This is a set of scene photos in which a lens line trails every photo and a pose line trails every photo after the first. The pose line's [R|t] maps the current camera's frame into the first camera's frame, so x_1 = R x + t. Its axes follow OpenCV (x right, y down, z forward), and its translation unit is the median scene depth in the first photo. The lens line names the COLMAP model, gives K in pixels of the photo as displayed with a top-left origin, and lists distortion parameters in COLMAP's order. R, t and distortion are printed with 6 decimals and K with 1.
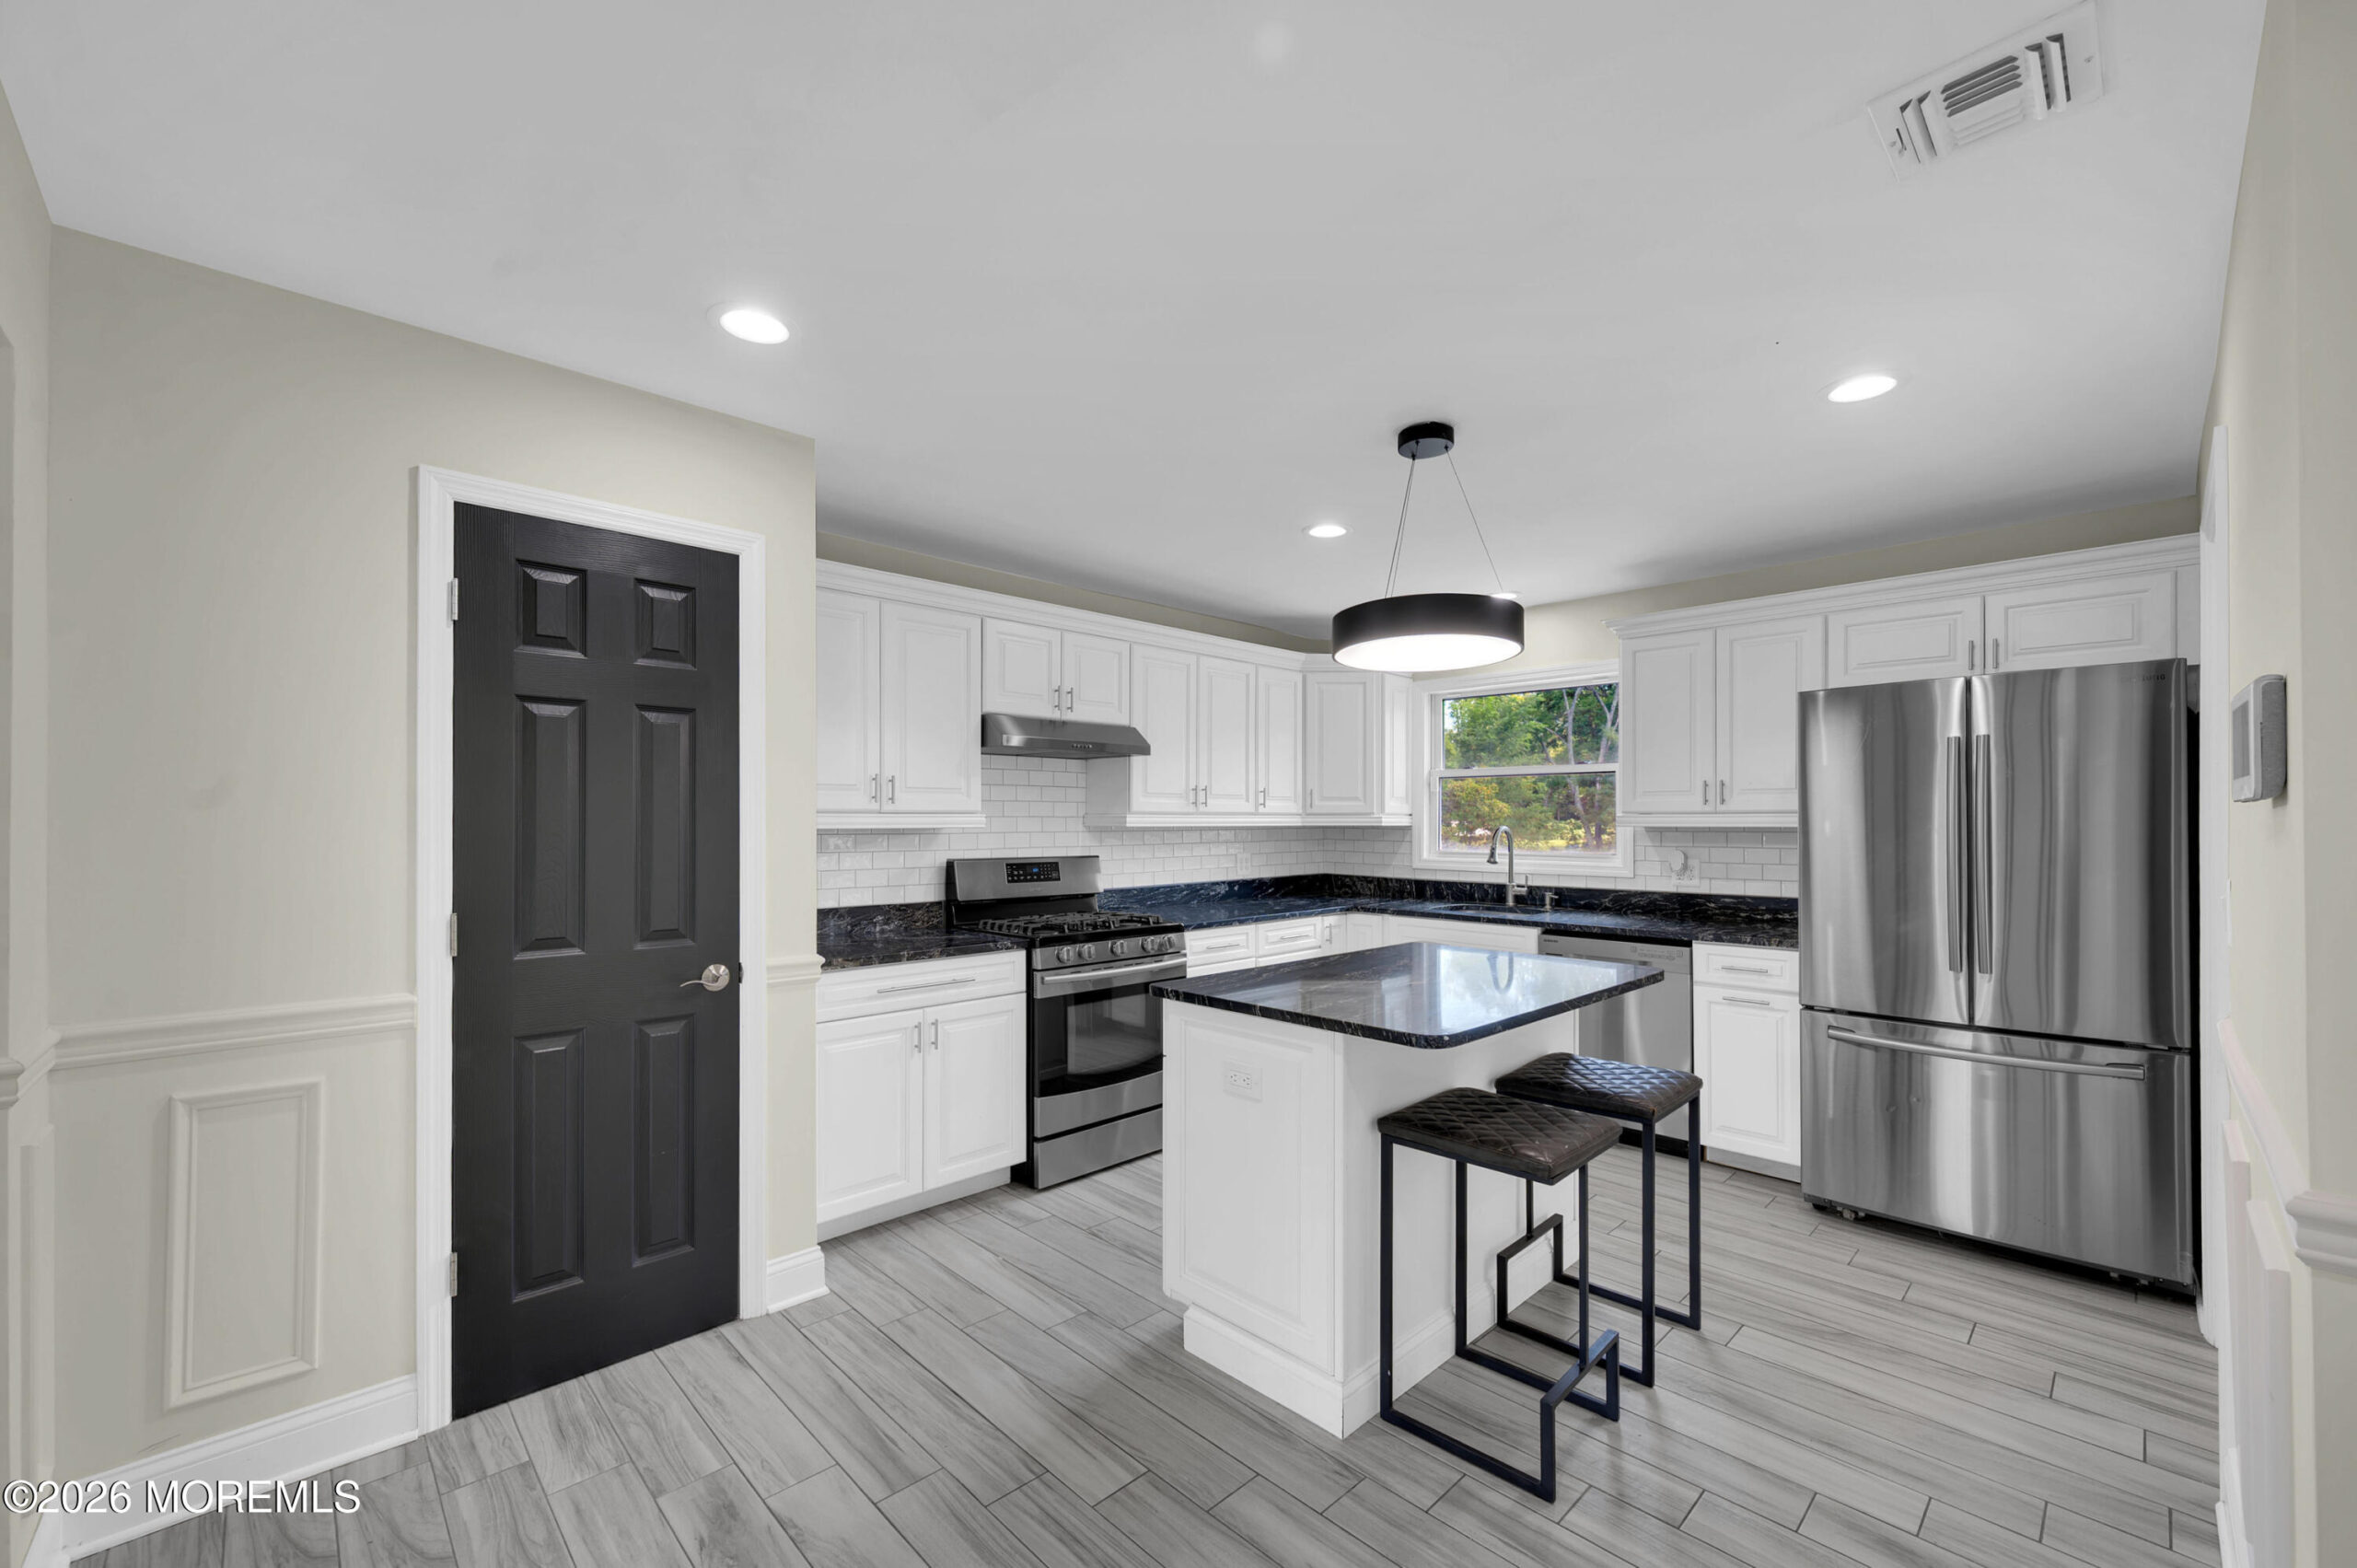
lens RADIAL K [[949.6, 0, 1146.6], [0, 949.6, 802.5], [0, 0, 1]] dist [-0.001340, -0.000196]
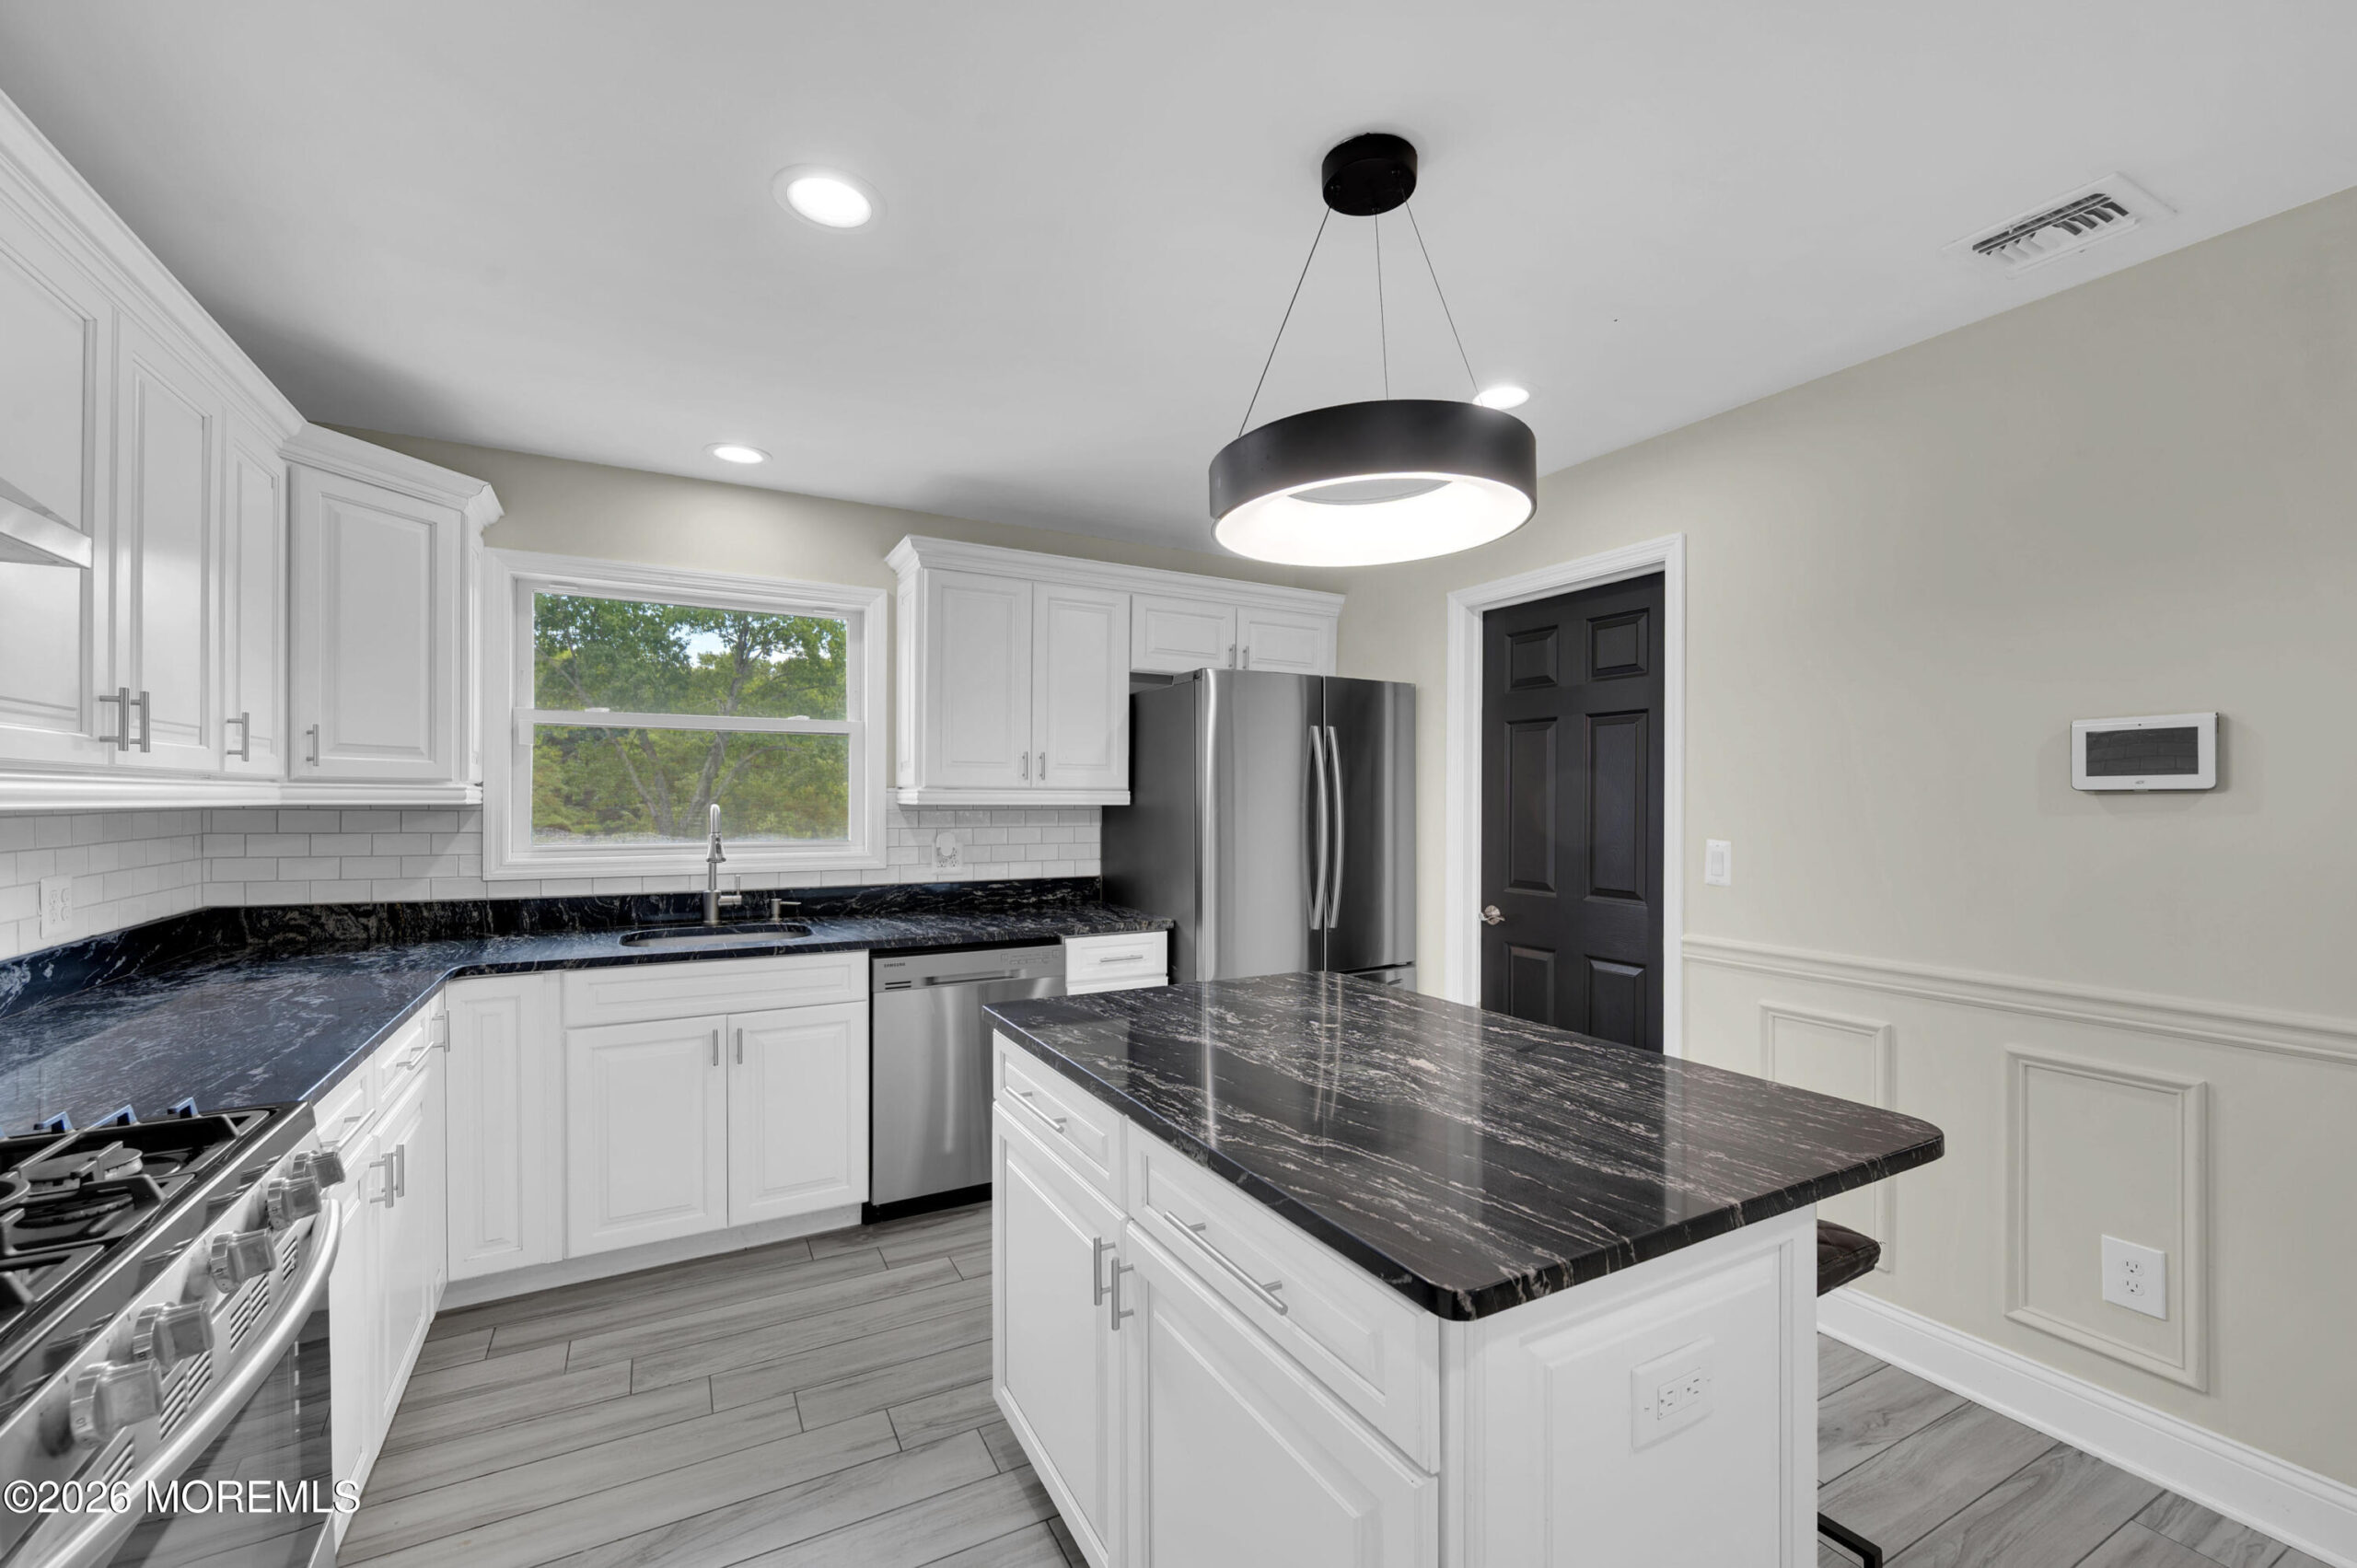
lens RADIAL K [[937.1, 0, 1207.7], [0, 937.1, 796.5], [0, 0, 1]] dist [-0.000551, -0.000127]
pose [[0.236680, 0.004447, 0.971578, -0.207732], [-0.022798, 0.999740, 0.000978, 0.013121], [-0.971320, -0.022381, 0.236720, 0.618041]]
